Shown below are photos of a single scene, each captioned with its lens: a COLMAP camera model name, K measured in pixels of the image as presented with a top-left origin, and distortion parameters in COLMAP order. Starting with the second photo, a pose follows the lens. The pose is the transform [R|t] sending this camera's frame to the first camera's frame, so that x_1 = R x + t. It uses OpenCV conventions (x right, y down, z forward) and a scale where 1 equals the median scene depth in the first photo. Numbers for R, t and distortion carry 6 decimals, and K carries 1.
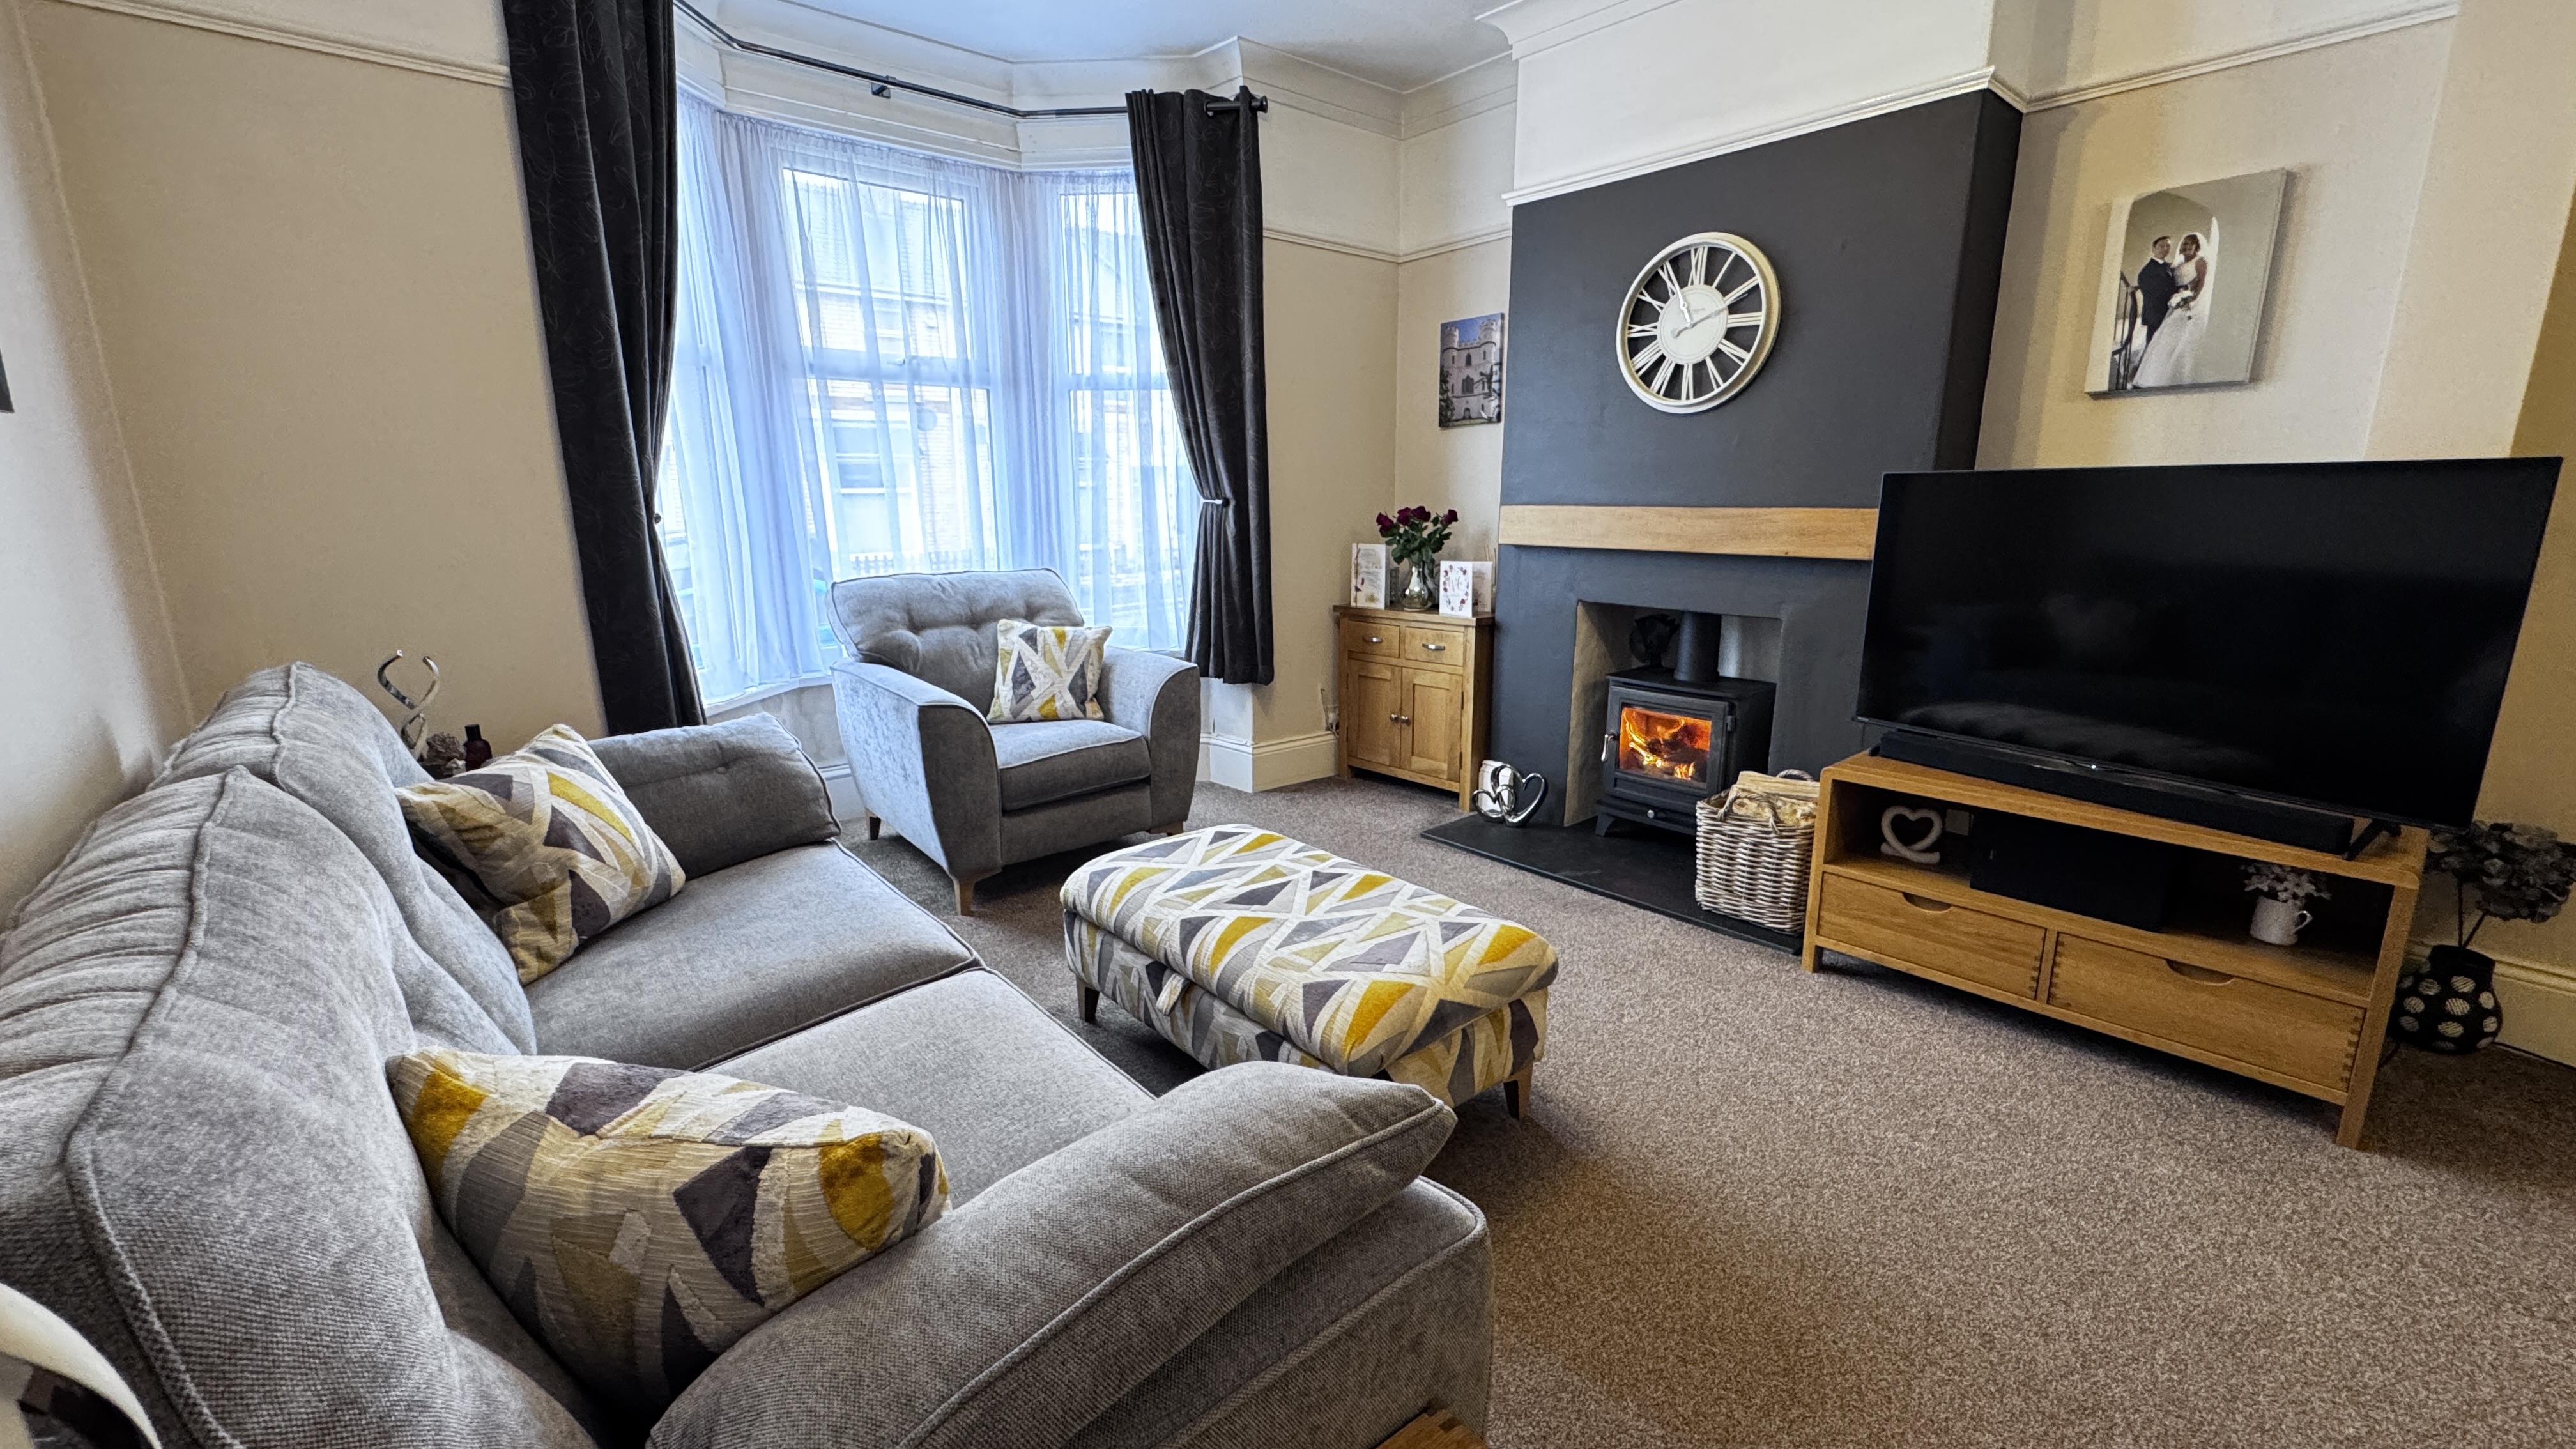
lens RADIAL K [[1033.5, 0, 1293.2], [0, 1033.5, 716.6], [0, 0, 1]] dist [-0.001549, -0.000022]
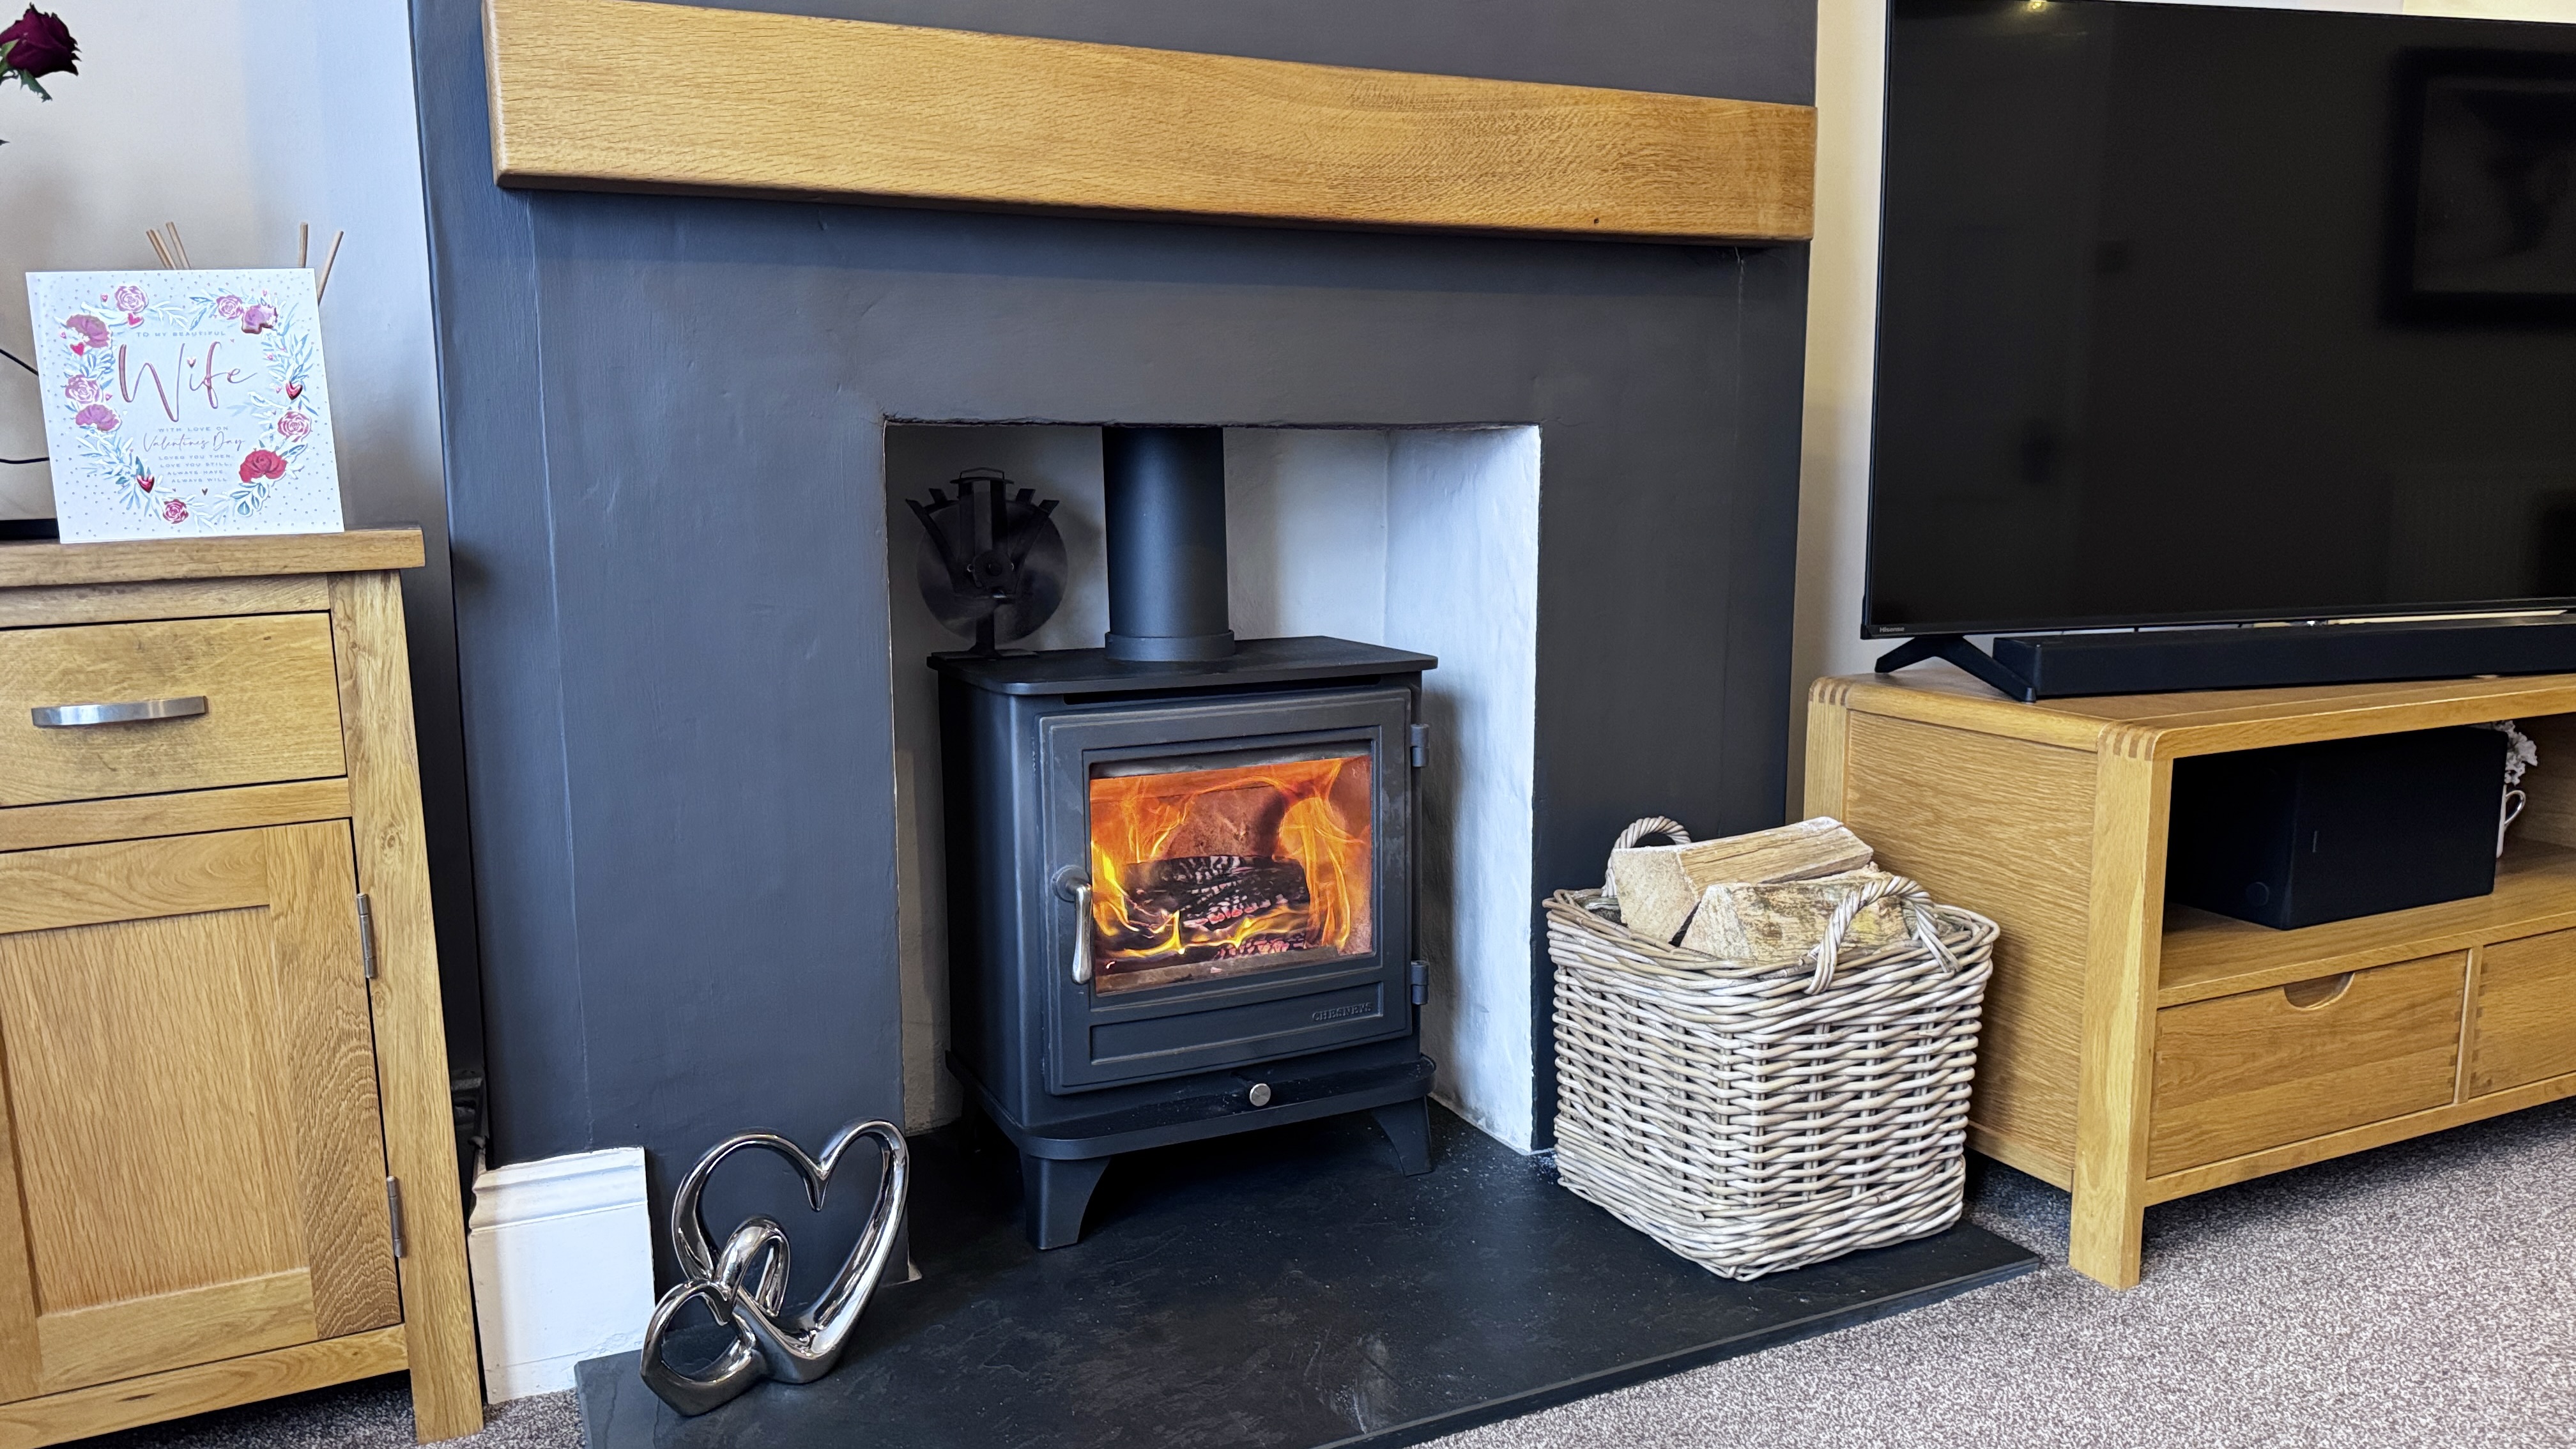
lens RADIAL K [[1819.2, 0, 1277.5], [0, 1819.2, 732.1], [0, 0, 1]] dist [0.024986, -0.010861]
pose [[0.291427, -0.144066, 0.945683, -0.126518], [0.209388, 0.974228, 0.083889, -0.048515], [-0.933395, 0.173567, 0.314082, 0.713510]]
